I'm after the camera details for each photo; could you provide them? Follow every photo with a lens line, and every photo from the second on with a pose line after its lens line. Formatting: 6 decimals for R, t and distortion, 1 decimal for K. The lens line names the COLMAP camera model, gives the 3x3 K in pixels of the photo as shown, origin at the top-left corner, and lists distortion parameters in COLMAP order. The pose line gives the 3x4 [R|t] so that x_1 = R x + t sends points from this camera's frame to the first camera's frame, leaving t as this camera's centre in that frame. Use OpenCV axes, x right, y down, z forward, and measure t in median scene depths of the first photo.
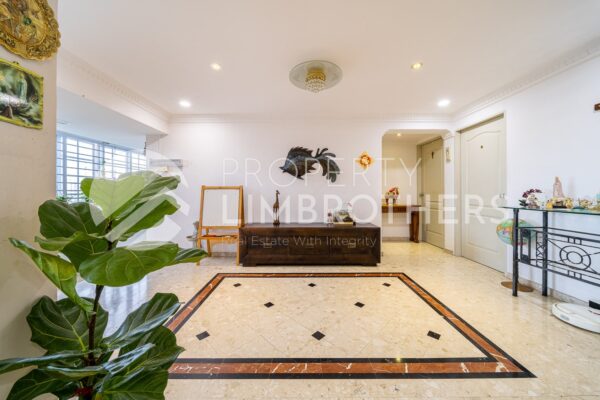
lens RADIAL K [[215.2, 0, 300.1], [0, 215.2, 189.6], [0, 0, 1]] dist [-0.002042, -0.000356]
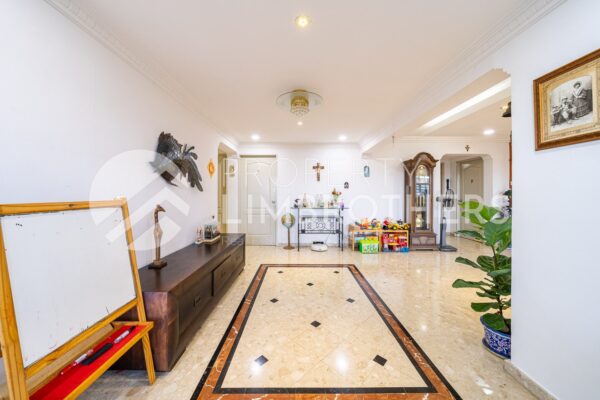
lens RADIAL K [[215.2, 0, 300.5], [0, 215.2, 200.1], [0, 0, 1]] dist [-0.002042, -0.000356]
pose [[-0.024538, -0.028422, 0.999295, -0.887455], [-0.012086, 0.999531, 0.028132, -0.041094], [-0.999626, -0.011387, -0.024870, 0.887503]]
